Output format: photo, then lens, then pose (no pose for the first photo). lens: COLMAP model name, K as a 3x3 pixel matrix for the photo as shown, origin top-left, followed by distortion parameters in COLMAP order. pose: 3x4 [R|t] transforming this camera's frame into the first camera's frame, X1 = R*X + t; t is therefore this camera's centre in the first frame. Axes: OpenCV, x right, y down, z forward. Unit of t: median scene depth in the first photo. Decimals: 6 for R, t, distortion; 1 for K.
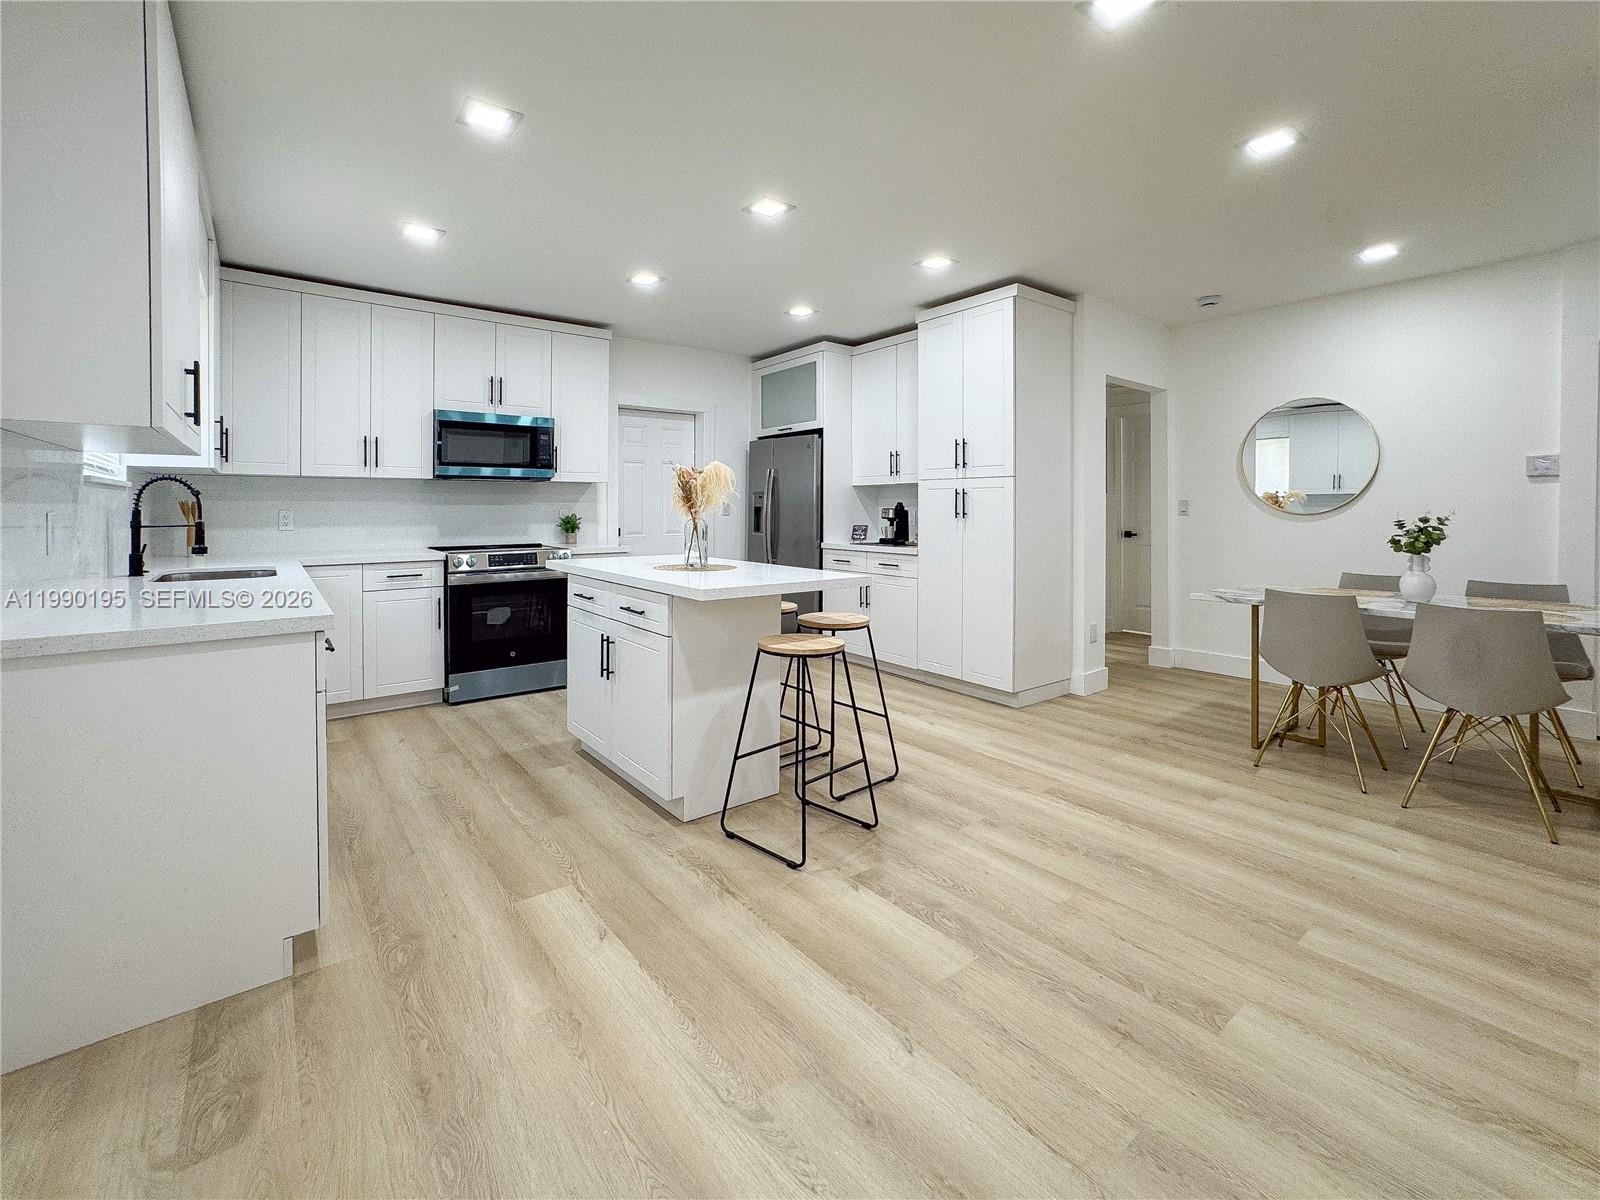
lens RADIAL K [[700.1, 0, 760.8], [0, 700.1, 507.6], [0, 0, 1]] dist [-0.020503, 0.020453]
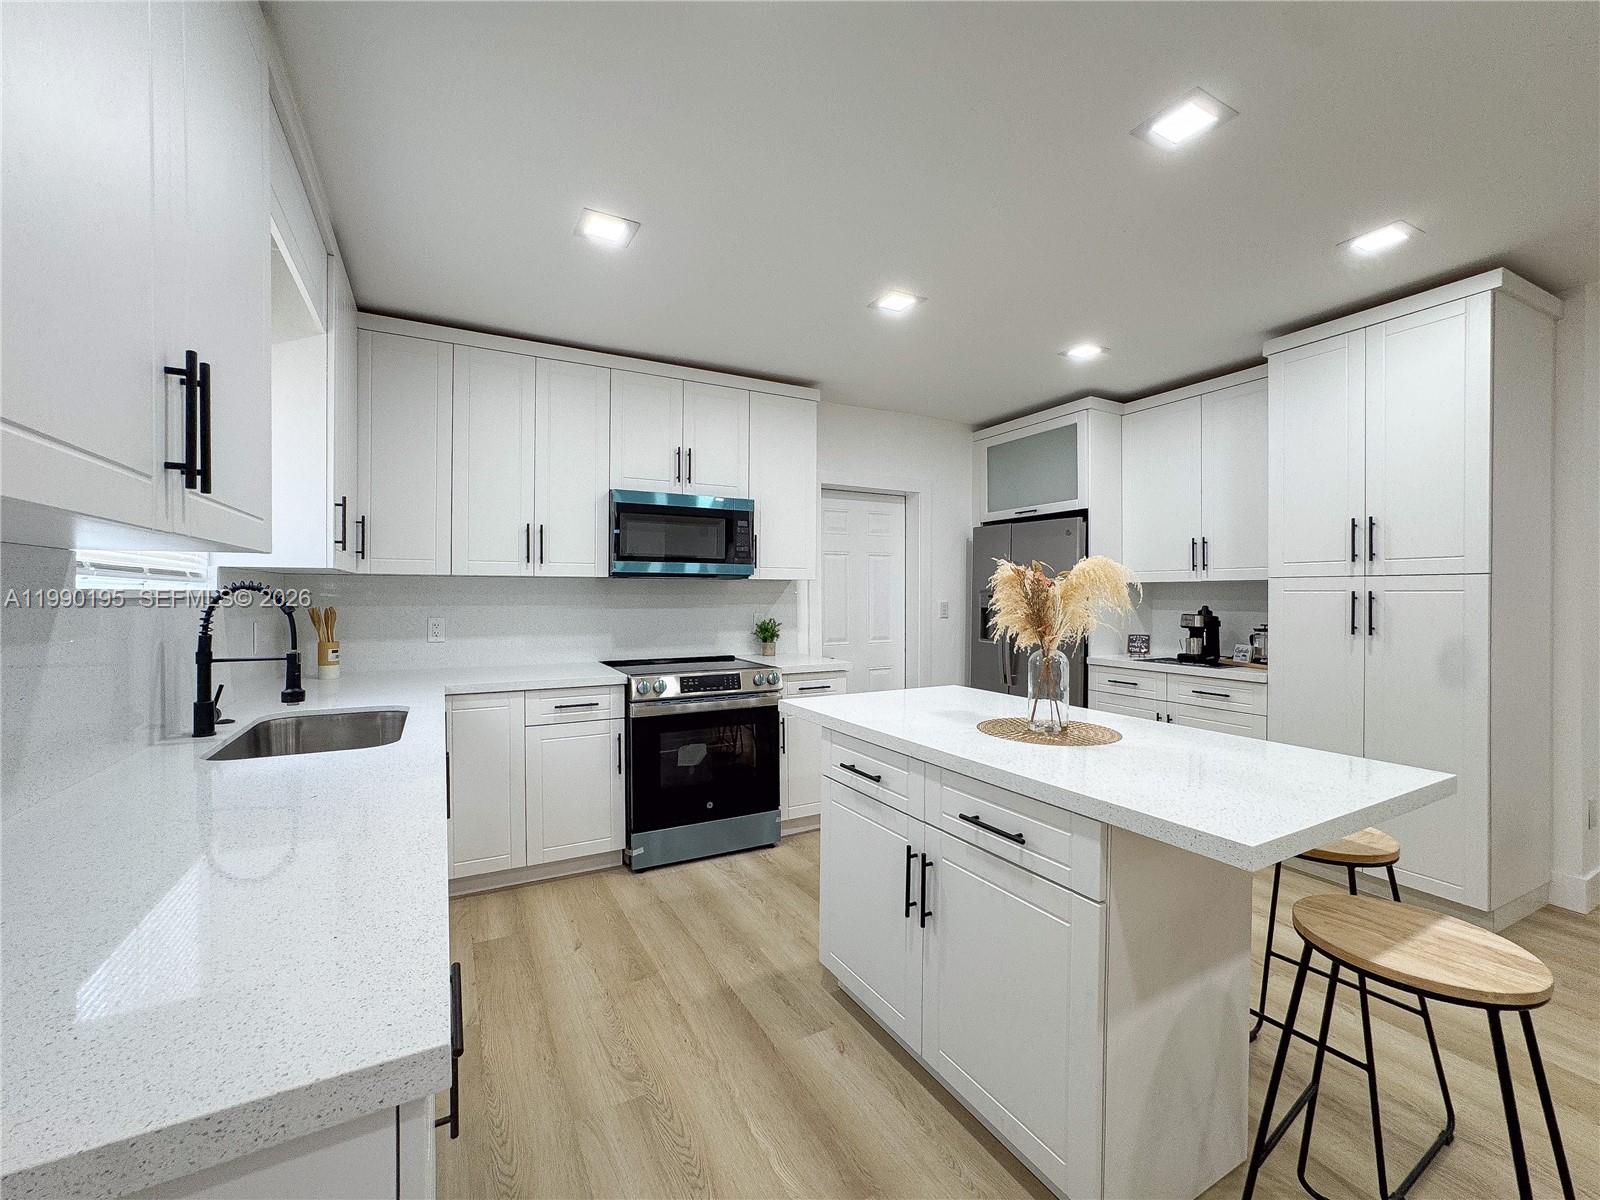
lens RADIAL K [[665.0, 0, 802.4], [0, 665.0, 595.0], [0, 0, 1]] dist [-0.008269, 0.000641]
pose [[0.992865, 0.000546, -0.119242, -0.163434], [-0.000508, 1.000000, 0.000352, -0.021762], [0.119242, -0.000289, 0.992865, 0.280305]]
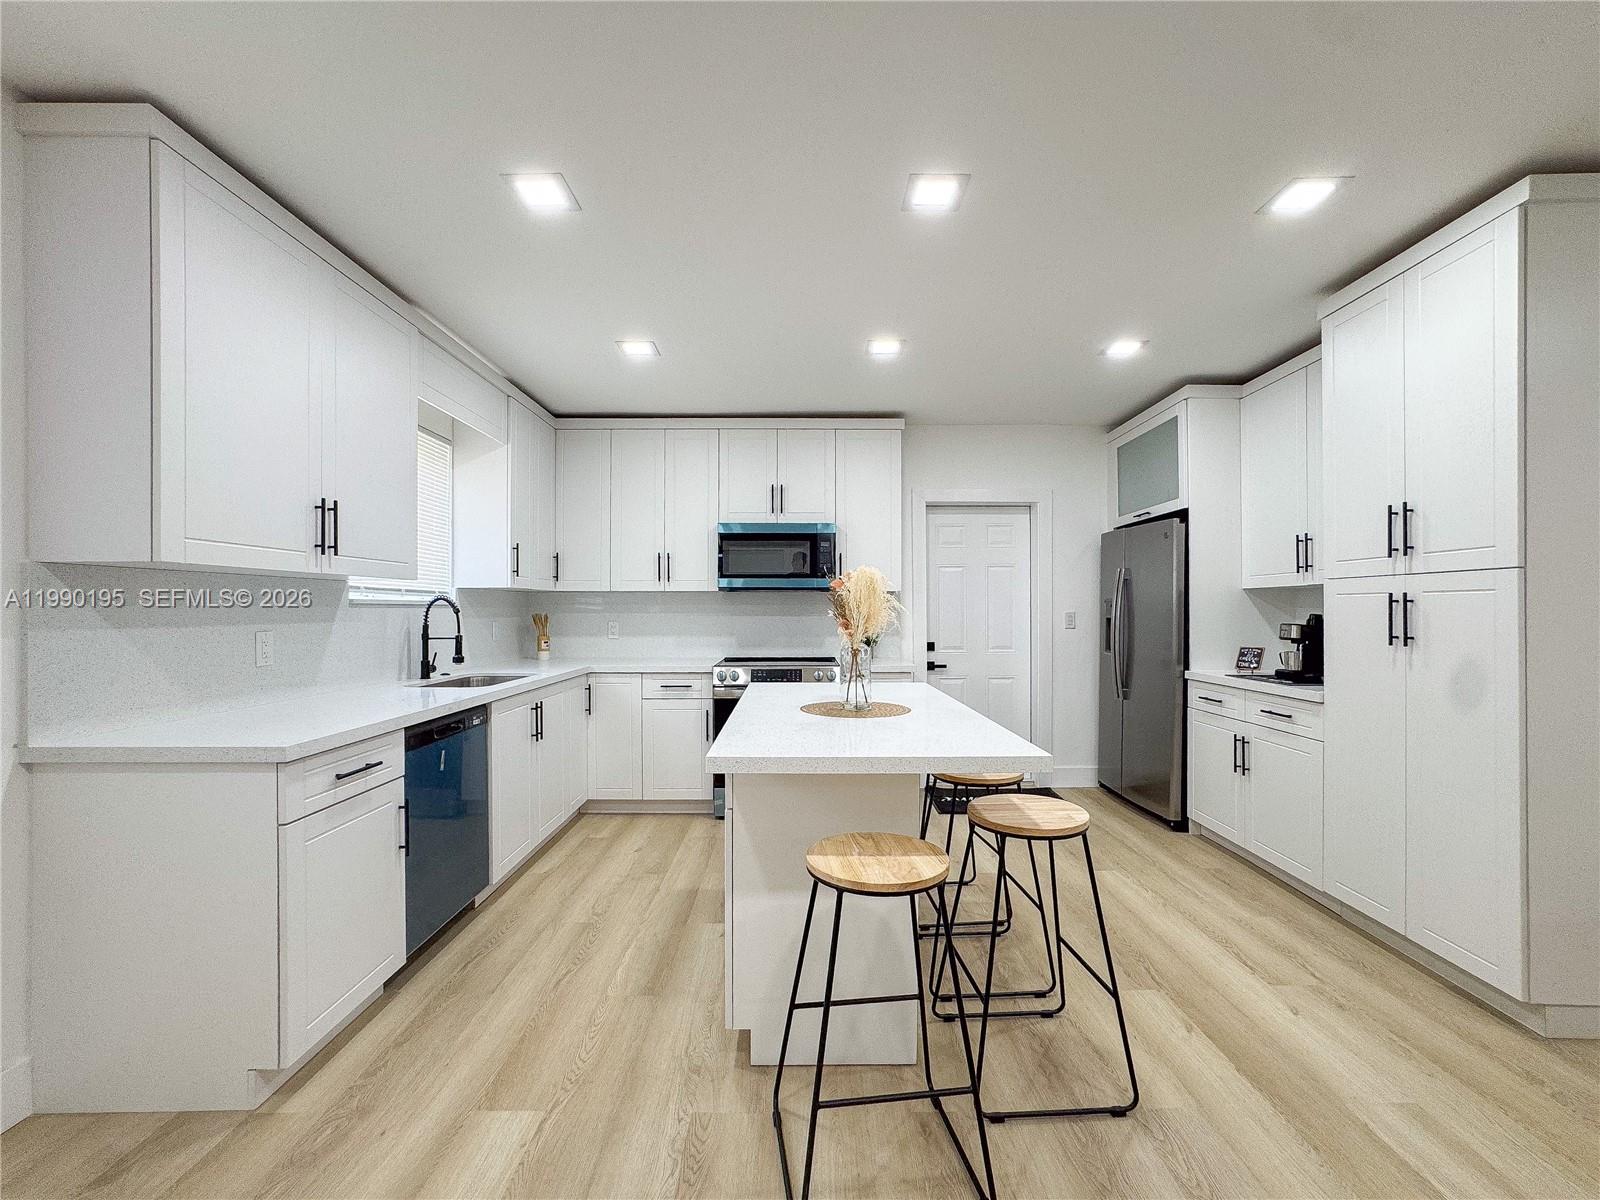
lens RADIAL K [[675.3, 0, 793.0], [0, 675.3, 605.2], [0, 0, 1]] dist [-0.001984, 0.000047]
pose [[0.811808, -0.006222, -0.583892, 0.194200], [0.000908, 0.999955, -0.009393, -0.011697], [0.583924, 0.007095, 0.811777, 0.261575]]
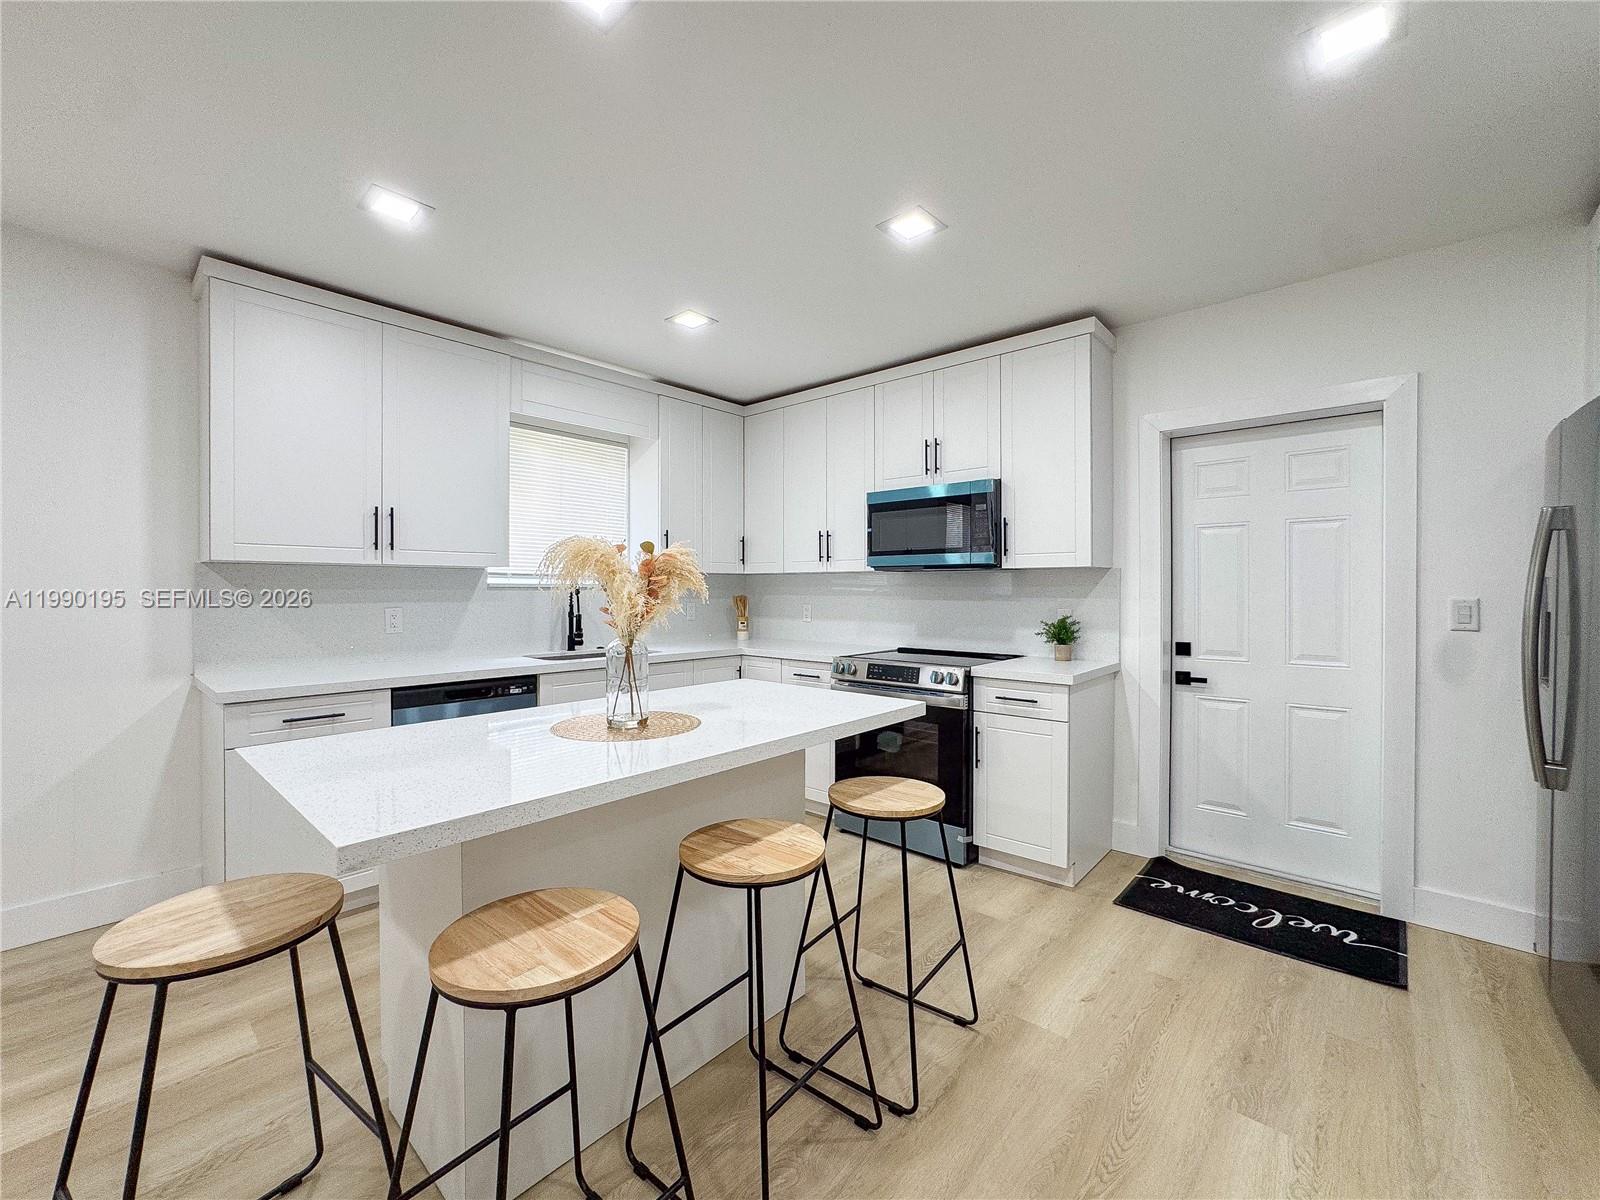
lens RADIAL K [[658.3, 0, 804.1], [0, 658.3, 594.3], [0, 0, 1]] dist [-0.036043, 0.000037]
pose [[0.231235, 0.004664, -0.972887, 0.322059], [-0.003406, 0.999986, 0.003985, -0.014957], [0.972892, 0.002392, 0.231247, 0.717090]]
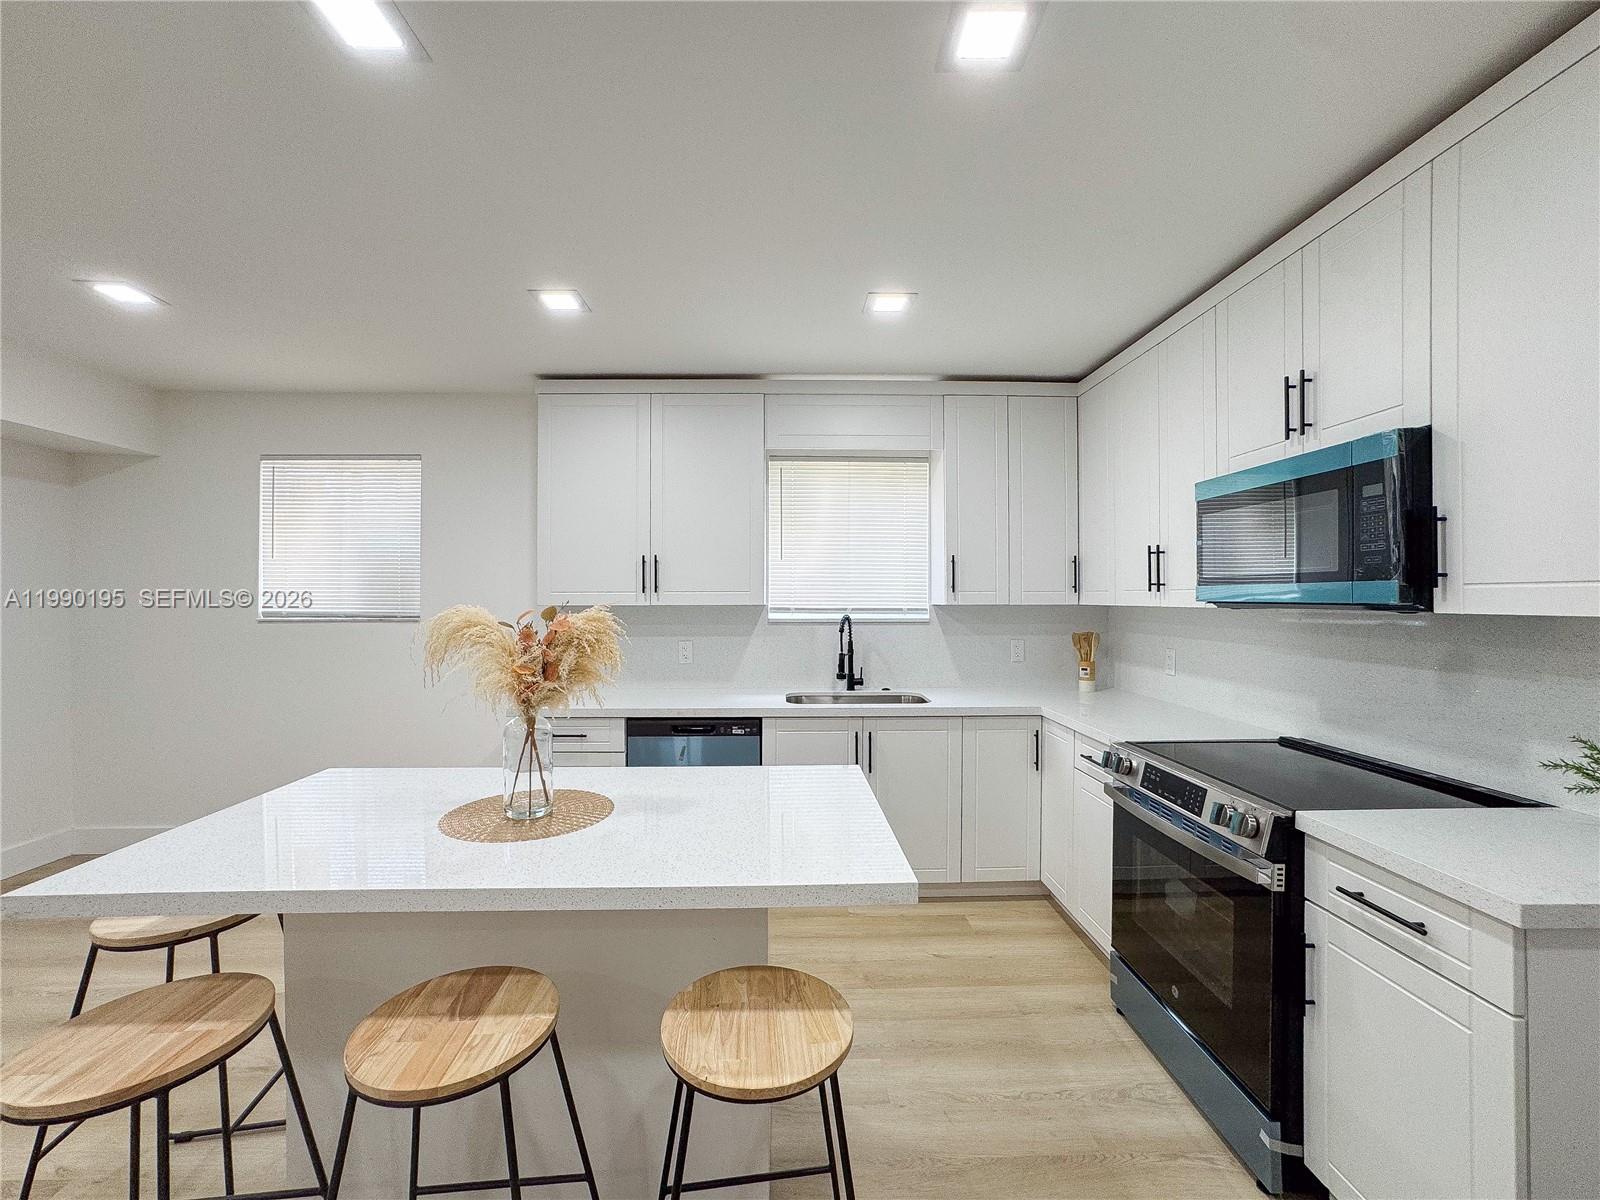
lens RADIAL K [[665.2, 0, 800.0], [0, 665.2, 600.0], [0, 0, 1]] dist [-0.035194, 0.015197]
pose [[-0.551964, 0.000964, -0.833867, 0.136967], [-0.002225, 0.999994, 0.002629, -0.048410], [0.833865, 0.003306, -0.551959, 1.008027]]
